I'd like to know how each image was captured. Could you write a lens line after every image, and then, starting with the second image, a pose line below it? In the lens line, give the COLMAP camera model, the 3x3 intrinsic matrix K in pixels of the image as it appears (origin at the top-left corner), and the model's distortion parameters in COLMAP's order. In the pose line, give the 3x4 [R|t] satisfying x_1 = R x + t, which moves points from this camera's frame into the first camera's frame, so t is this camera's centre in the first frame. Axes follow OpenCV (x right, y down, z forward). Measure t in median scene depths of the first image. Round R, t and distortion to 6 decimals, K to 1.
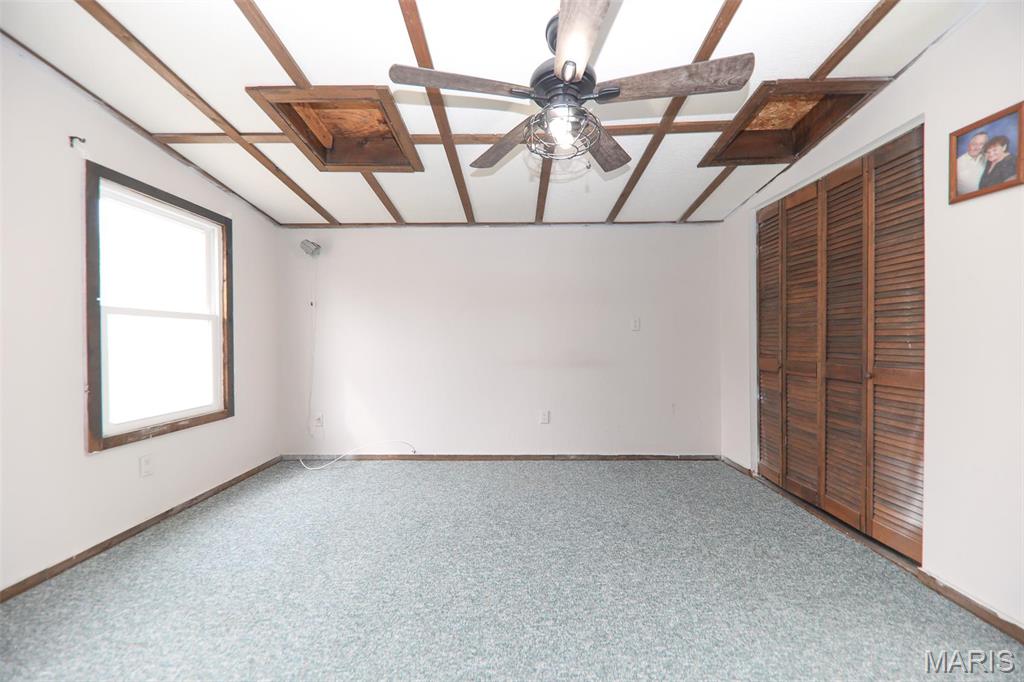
lens RADIAL K [[362.7, 0, 510.1], [0, 362.7, 342.0], [0, 0, 1]] dist [0.009445, -0.006857]
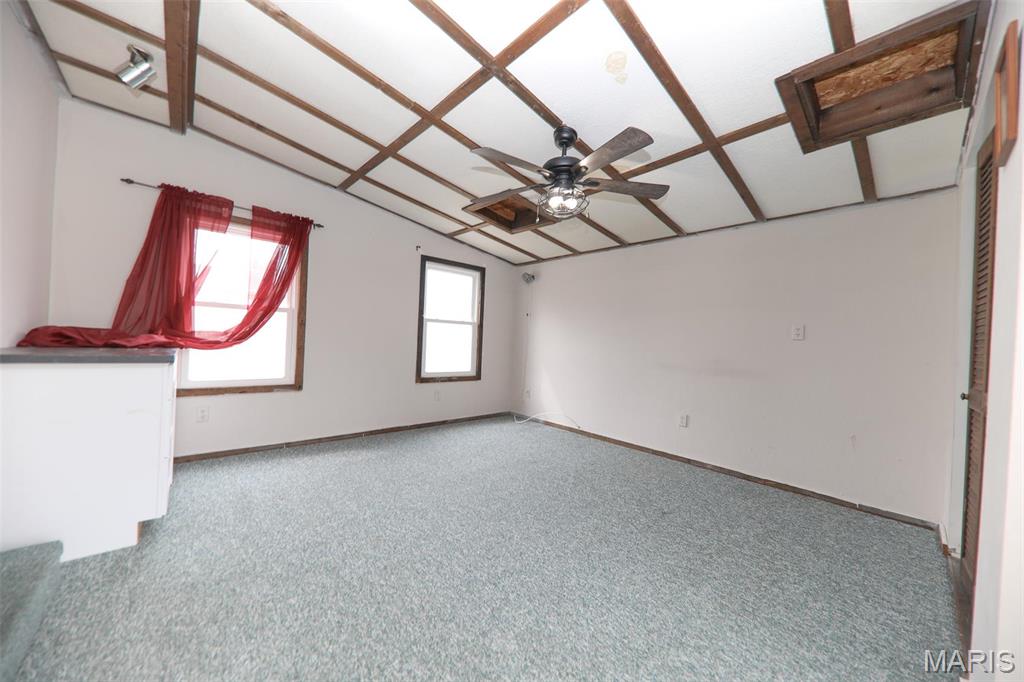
lens RADIAL K [[362.7, 0, 510.1], [0, 362.7, 342.0], [0, 0, 1]] dist [0.009445, -0.006857]
pose [[0.680928, 0.039021, -0.731310, 0.618628], [-0.052215, 0.998625, 0.004667, 0.005368], [0.730486, 0.035008, 0.682029, -0.091283]]
